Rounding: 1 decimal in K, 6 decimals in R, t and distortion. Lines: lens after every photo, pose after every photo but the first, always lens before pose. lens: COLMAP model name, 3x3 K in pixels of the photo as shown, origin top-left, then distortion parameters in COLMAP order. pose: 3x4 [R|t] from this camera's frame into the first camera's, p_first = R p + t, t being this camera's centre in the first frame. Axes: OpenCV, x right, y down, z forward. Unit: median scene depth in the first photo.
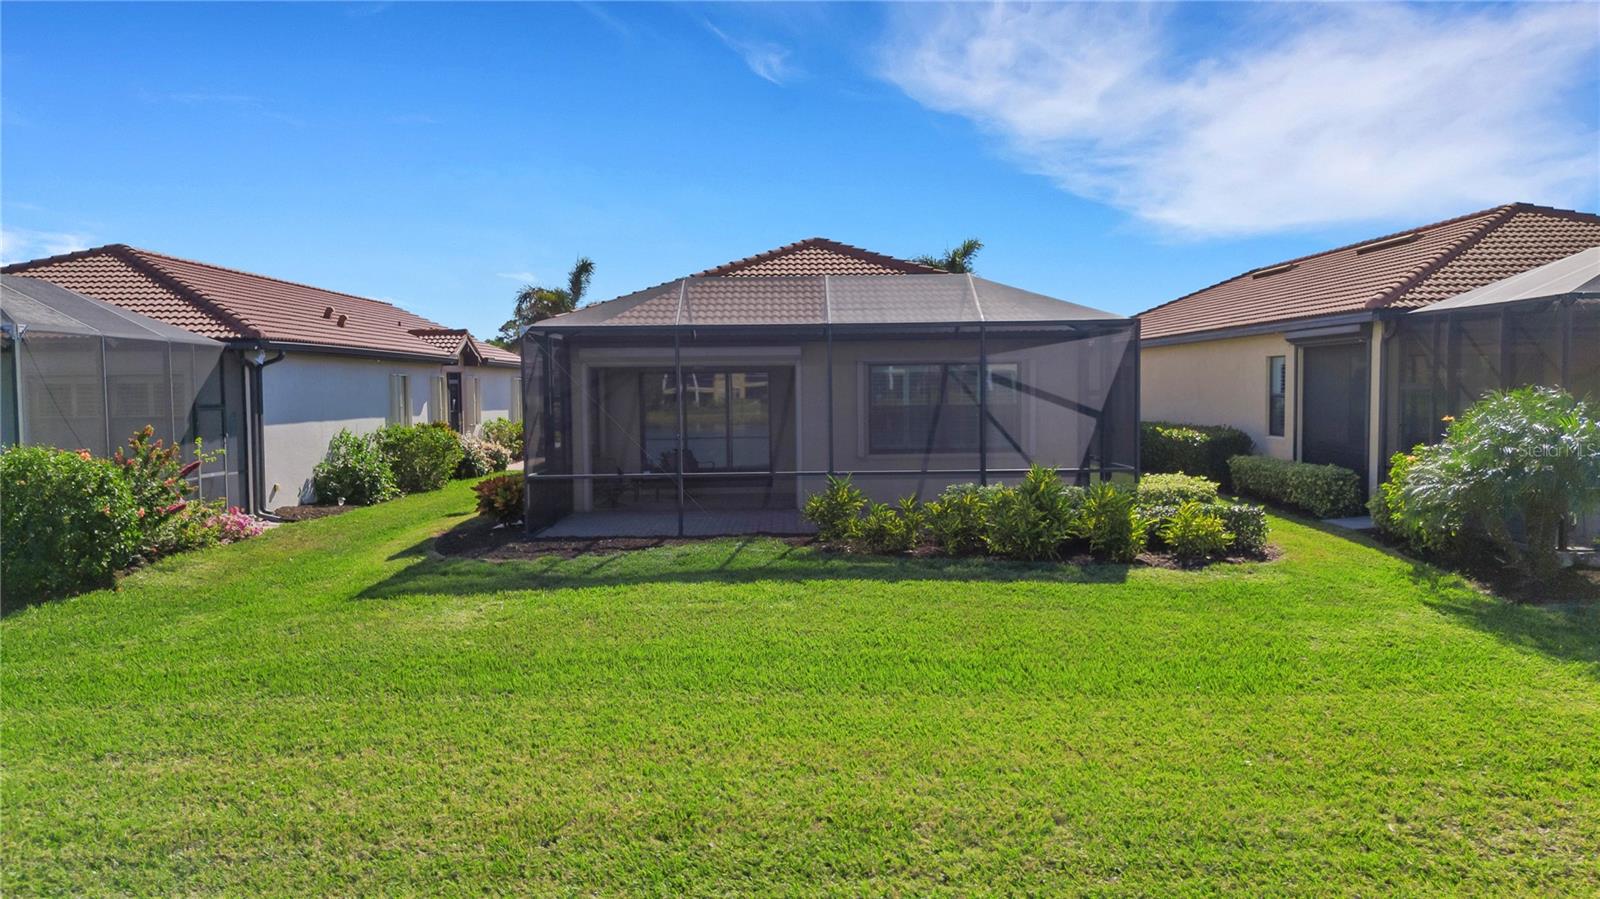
lens RADIAL K [[1176.8, 0, 796.9], [0, 1176.8, 458.6], [0, 0, 1]] dist [0.078105, -0.085312]
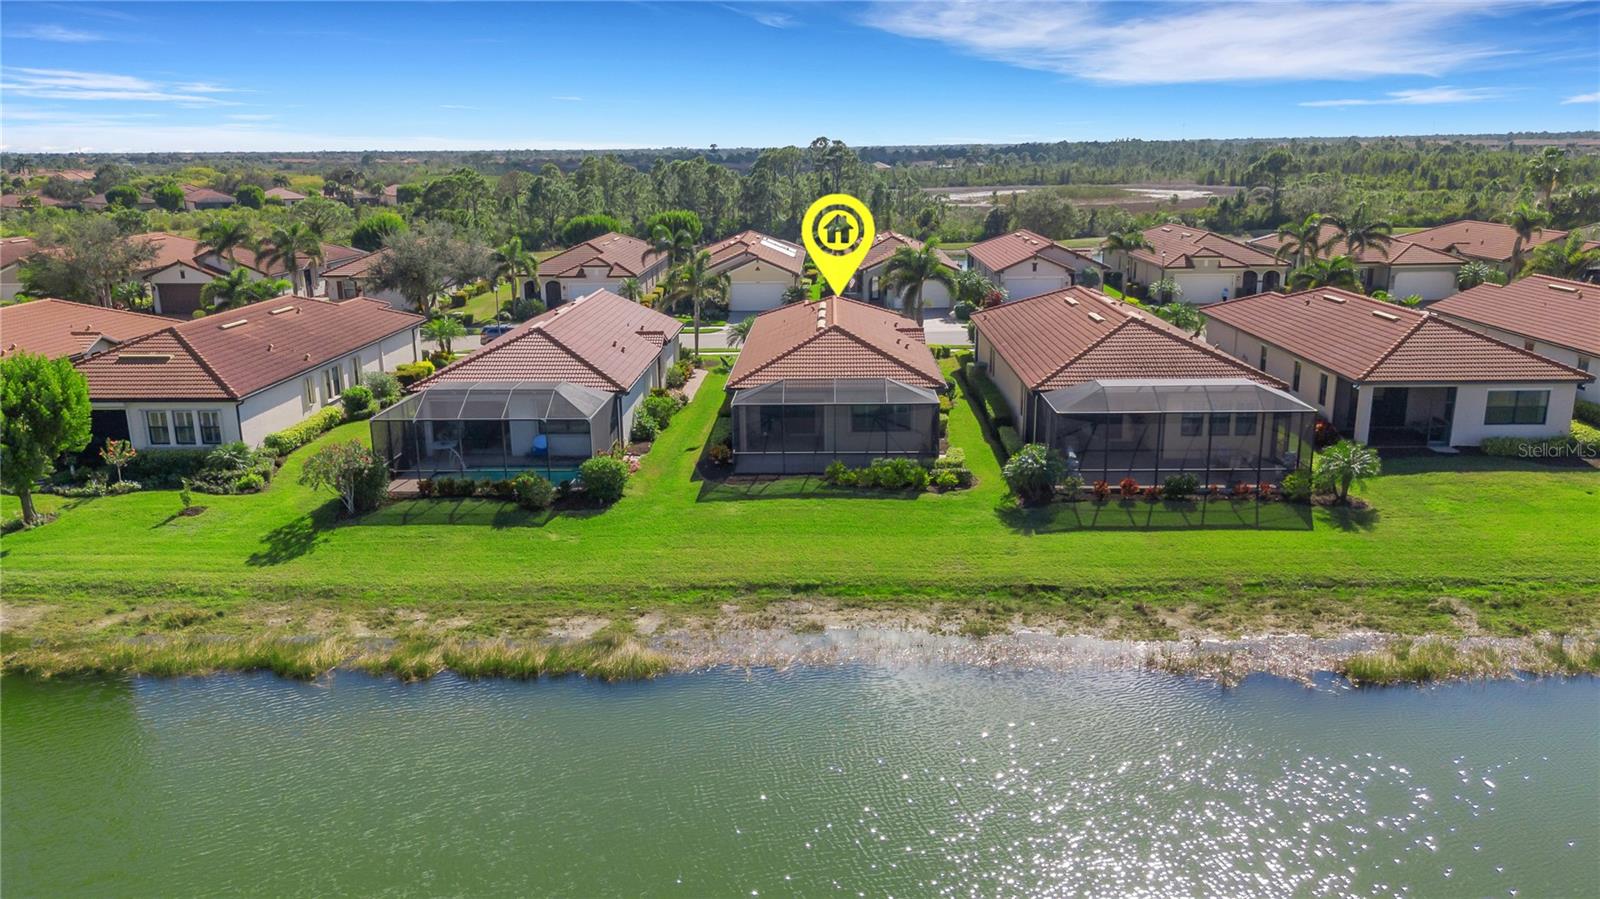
lens RADIAL K [[1176.8, 0, 796.9], [0, 1176.8, 458.6], [0, 0, 1]] dist [0.078105, -0.085312]
pose [[0.999373, 0.008144, -0.034470, 0.040461], [-0.001191, 0.980385, 0.197088, -0.642720], [0.035399, -0.196923, 0.979780, -2.200891]]
